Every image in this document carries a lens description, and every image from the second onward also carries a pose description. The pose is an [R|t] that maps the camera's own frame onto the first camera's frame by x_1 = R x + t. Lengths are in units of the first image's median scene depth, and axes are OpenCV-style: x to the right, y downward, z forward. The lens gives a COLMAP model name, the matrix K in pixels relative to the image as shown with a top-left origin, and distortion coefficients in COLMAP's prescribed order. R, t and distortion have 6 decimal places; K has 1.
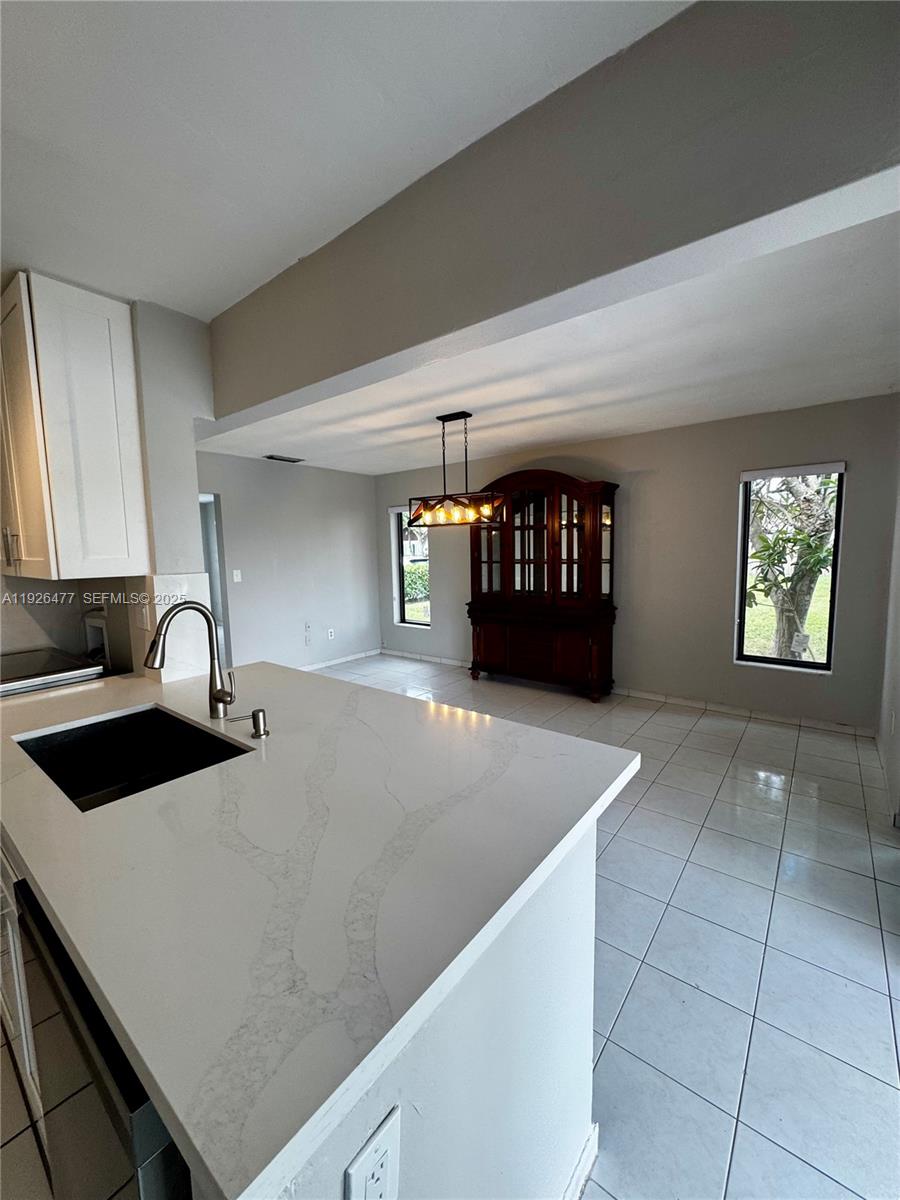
lens RADIAL K [[479.1, 0, 448.1], [0, 479.1, 601.0], [0, 0, 1]] dist [0.000240, 0.000042]
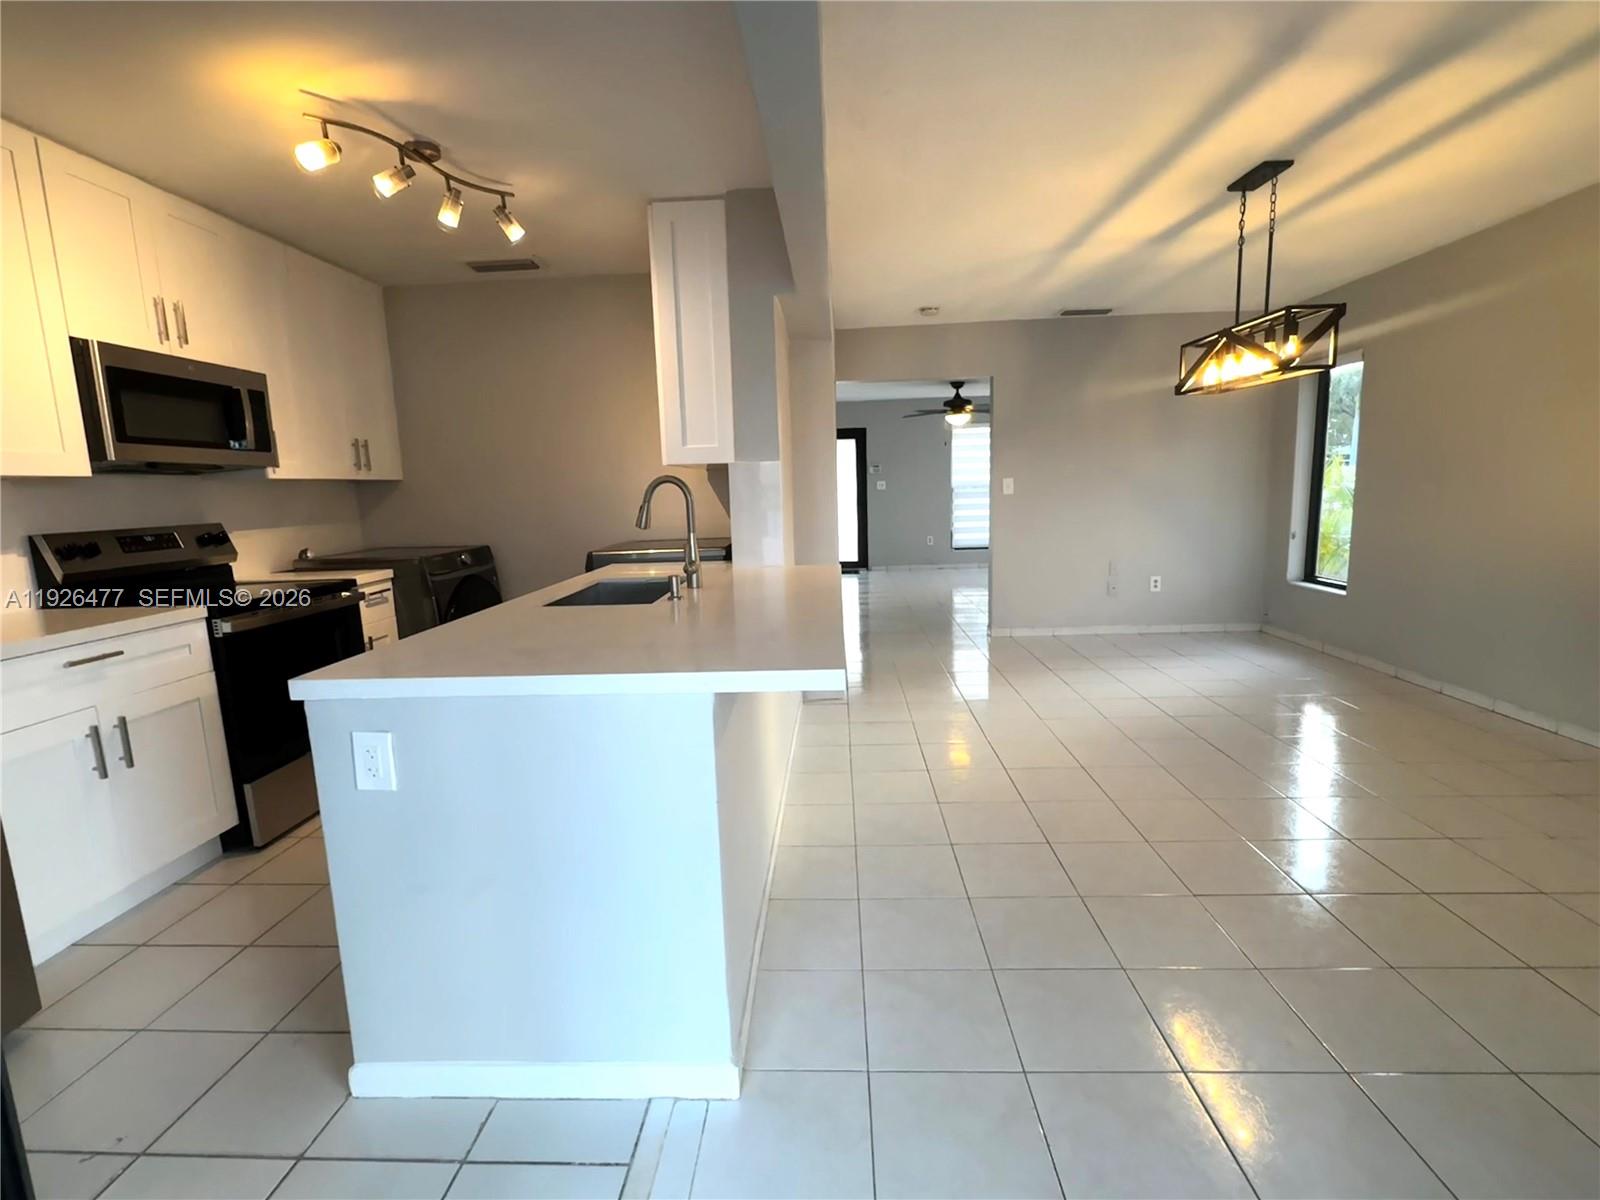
lens RADIAL K [[732.1, 0, 805.6], [0, 732.1, 601.2], [0, 0, 1]] dist [0.001329, -0.000120]
pose [[0.590351, 0.127810, -0.796963, 0.413435], [-0.069735, 0.991768, 0.107395, 0.033317], [0.804129, -0.007824, 0.594404, 0.095486]]
